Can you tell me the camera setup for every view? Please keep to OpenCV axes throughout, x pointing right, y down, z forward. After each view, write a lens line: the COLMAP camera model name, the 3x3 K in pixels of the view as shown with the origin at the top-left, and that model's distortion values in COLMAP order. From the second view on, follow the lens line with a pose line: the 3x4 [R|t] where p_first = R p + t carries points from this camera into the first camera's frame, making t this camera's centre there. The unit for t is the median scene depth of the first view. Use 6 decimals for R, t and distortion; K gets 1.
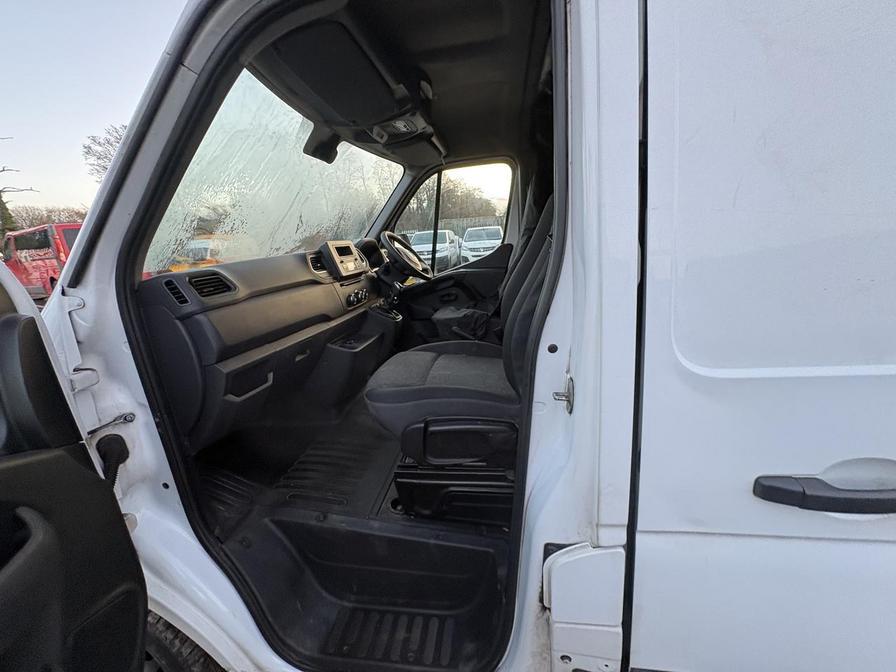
lens RADIAL K [[355.9, 0, 451.2], [0, 355.9, 334.9], [0, 0, 1]] dist [0.002392, -0.000981]
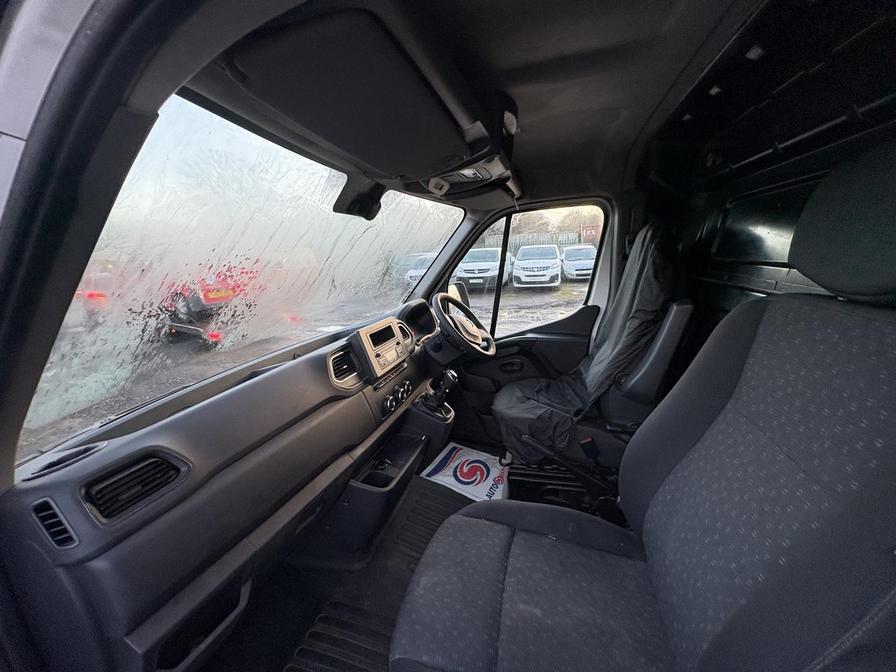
lens RADIAL K [[355.9, 0, 451.3], [0, 355.9, 332.0], [0, 0, 1]] dist [0.002392, -0.000981]
pose [[0.990752, 0.044443, -0.128203, -0.075202], [-0.049367, 0.998150, -0.035489, -0.262167], [0.126389, 0.041490, 0.991113, 0.331739]]
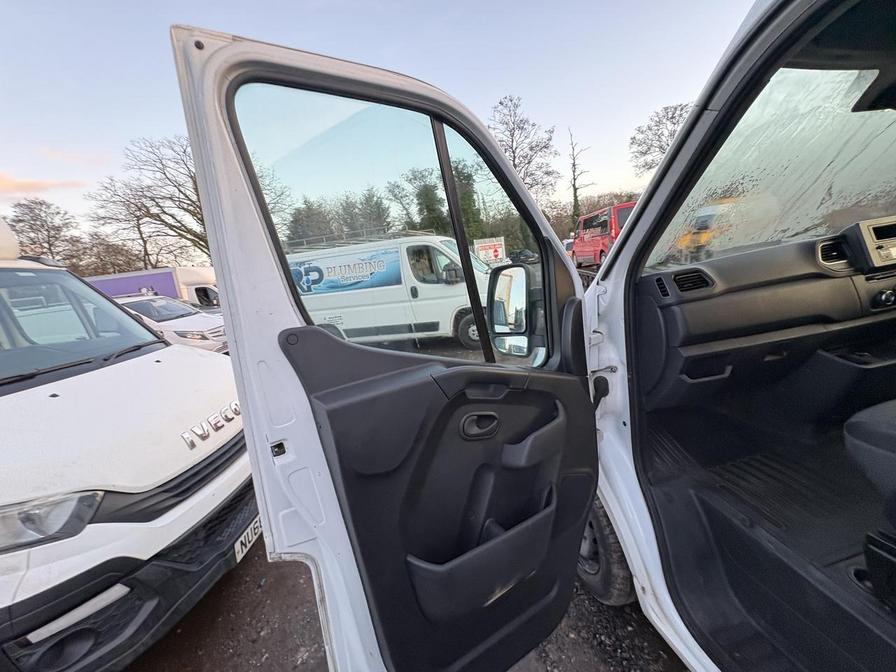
lens RADIAL K [[355.9, 0, 443.3], [0, 355.9, 337.4], [0, 0, 1]] dist [0.002392, -0.000981]
pose [[0.345343, 0.209055, -0.914896, 0.112435], [-0.120585, 0.976677, 0.177656, -0.048090], [0.930697, 0.048970, 0.362497, -0.128530]]
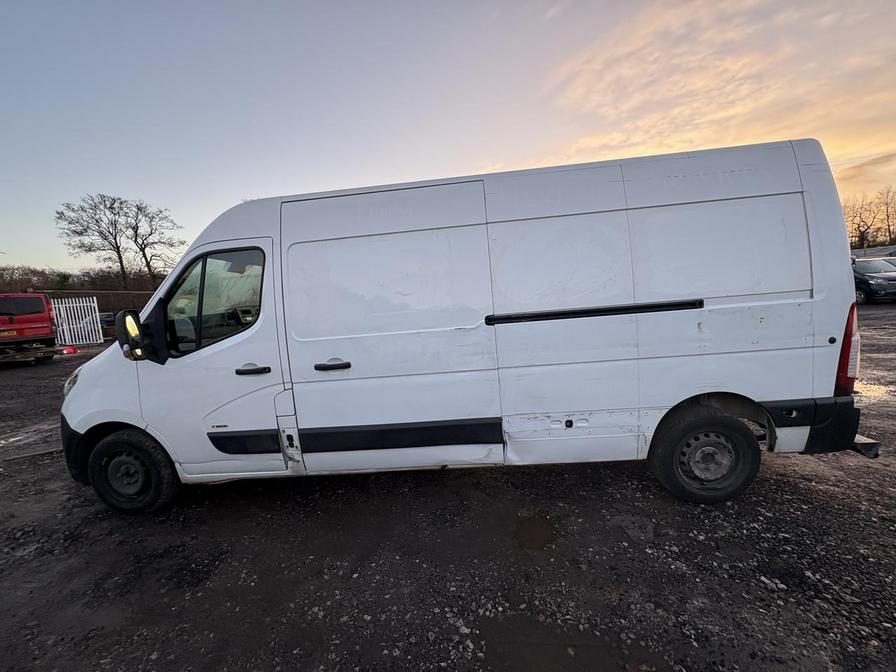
lens RADIAL K [[355.9, 0, 459.4], [0, 355.9, 340.0], [0, 0, 1]] dist [0.002392, -0.000981]
pose [[0.995924, -0.004591, 0.090076, 0.953326], [0.017896, 0.988905, -0.147471, 0.331610], [-0.088400, 0.148482, 0.984956, -1.476947]]
